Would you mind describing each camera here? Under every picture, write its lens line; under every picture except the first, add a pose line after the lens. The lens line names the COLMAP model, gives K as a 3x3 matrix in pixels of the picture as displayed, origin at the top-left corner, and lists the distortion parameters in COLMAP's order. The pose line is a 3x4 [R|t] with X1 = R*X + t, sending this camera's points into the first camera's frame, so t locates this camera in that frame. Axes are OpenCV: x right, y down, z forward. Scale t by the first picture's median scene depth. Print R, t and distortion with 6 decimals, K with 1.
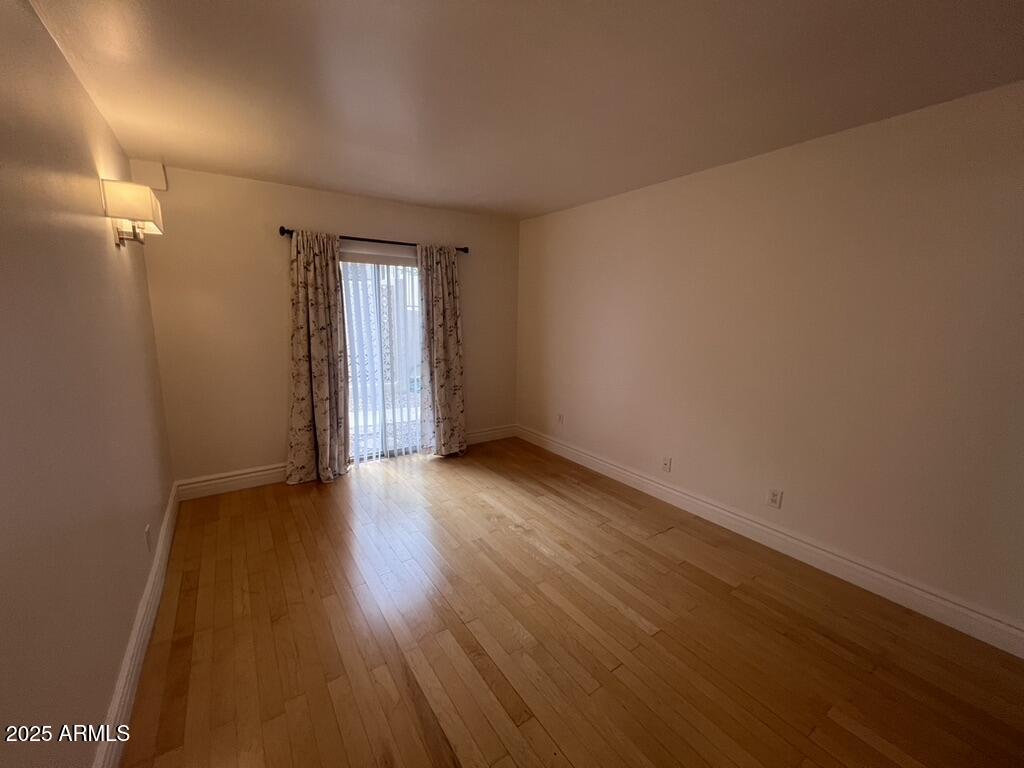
lens RADIAL K [[410.8, 0, 511.2], [0, 410.8, 384.2], [0, 0, 1]] dist [-0.000749, -0.000843]
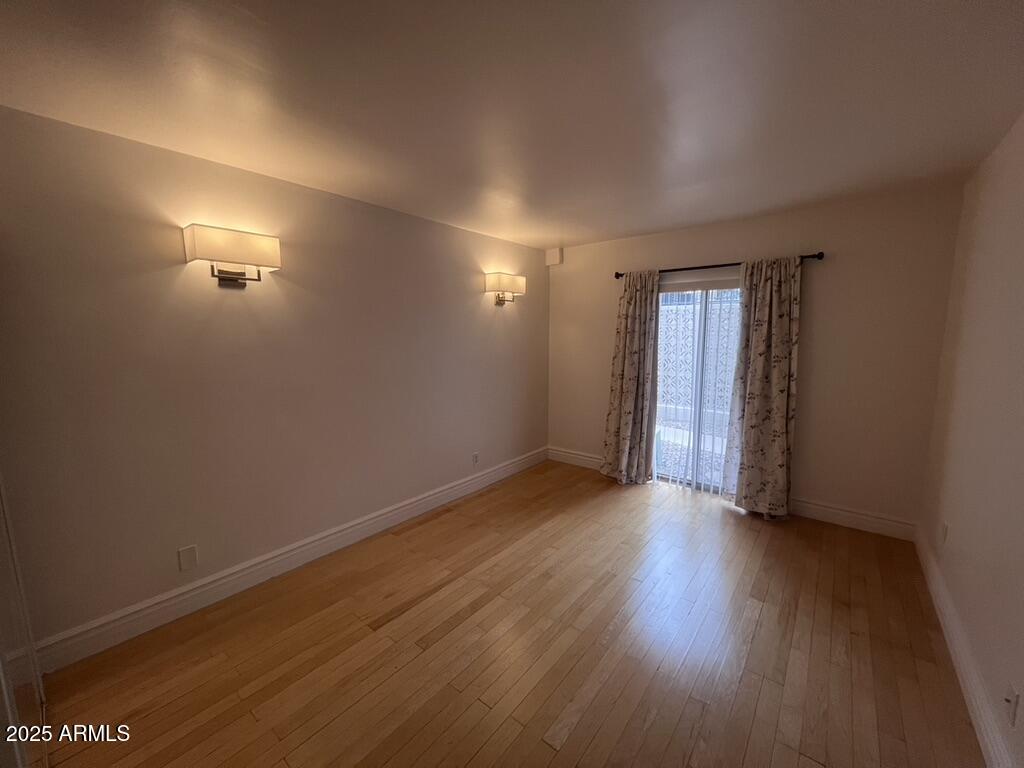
lens RADIAL K [[410.8, 0, 506.5], [0, 410.8, 382.8], [0, 0, 1]] dist [-0.000749, -0.000843]
pose [[0.277573, 0.105618, -0.954881, 0.502309], [-0.157168, 0.985540, 0.063322, -0.060361], [0.947761, 0.132500, 0.290159, 0.292993]]
